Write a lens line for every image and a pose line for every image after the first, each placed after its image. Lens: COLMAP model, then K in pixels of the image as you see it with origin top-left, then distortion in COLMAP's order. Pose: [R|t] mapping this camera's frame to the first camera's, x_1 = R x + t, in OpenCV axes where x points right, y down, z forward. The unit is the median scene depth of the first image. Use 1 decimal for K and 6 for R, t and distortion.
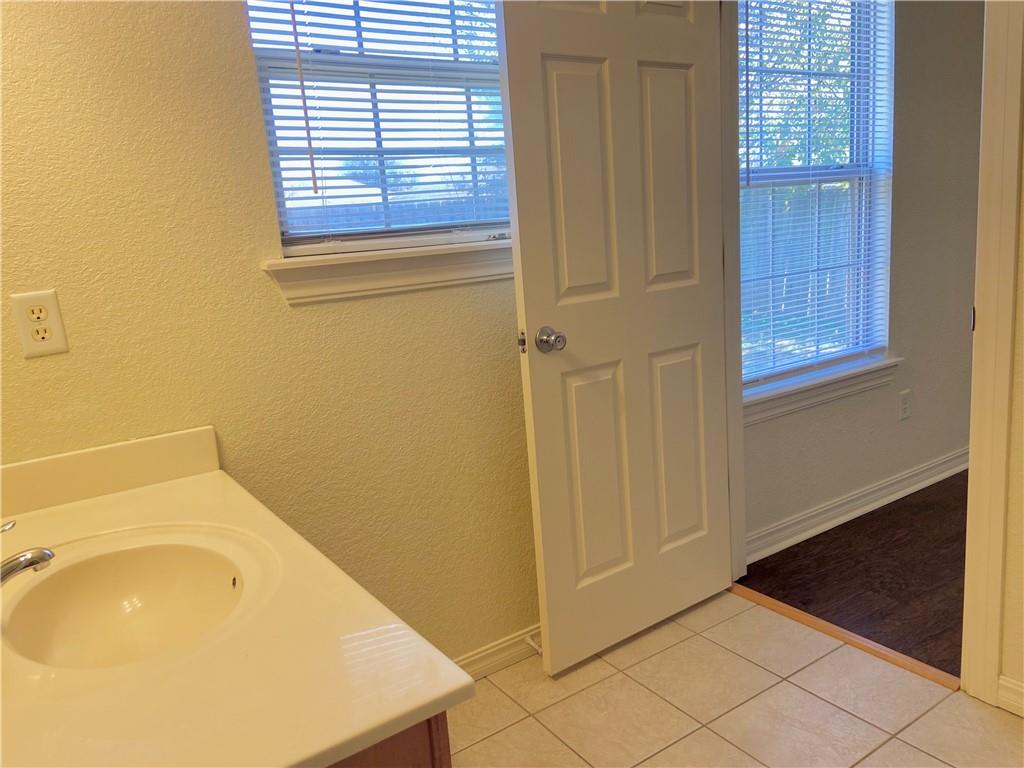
lens RADIAL K [[764.7, 0, 512.0], [0, 764.7, 384.0], [0, 0, 1]] dist [0.001511, 0.001331]
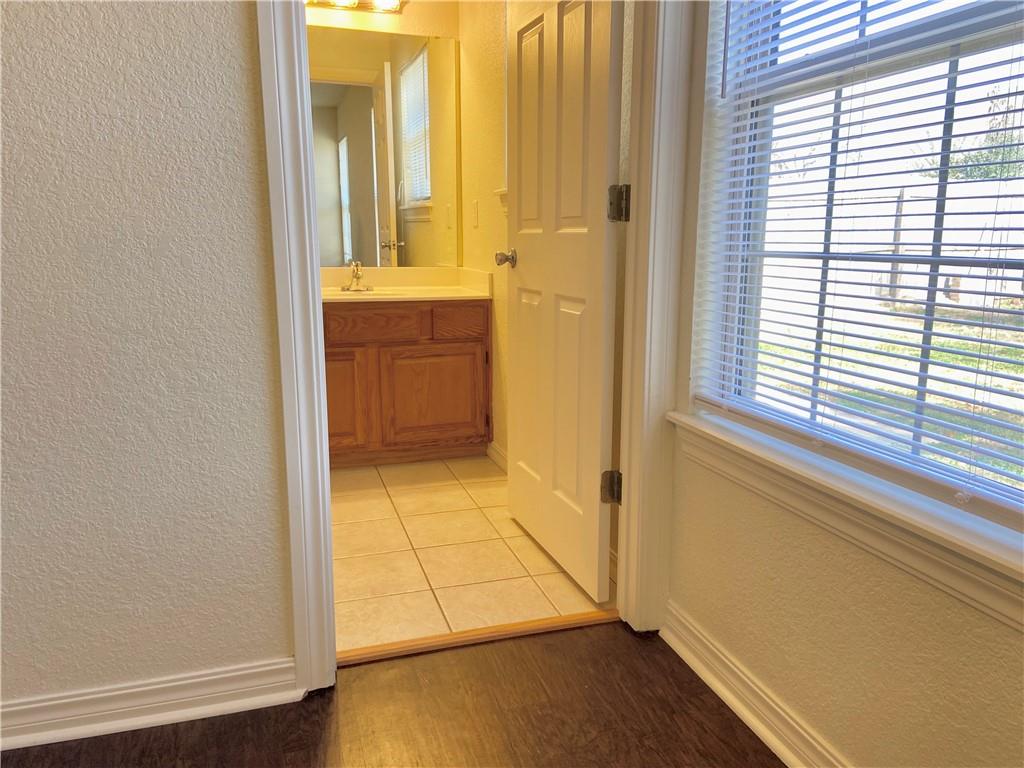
lens RADIAL K [[764.7, 0, 512.0], [0, 764.7, 384.0], [0, 0, 1]] dist [0.001511, 0.001331]
pose [[-0.283207, 0.262596, -0.922409, 1.204771], [-0.164858, 0.934140, 0.316552, -0.262232], [0.944783, 0.241716, -0.221263, 1.188917]]
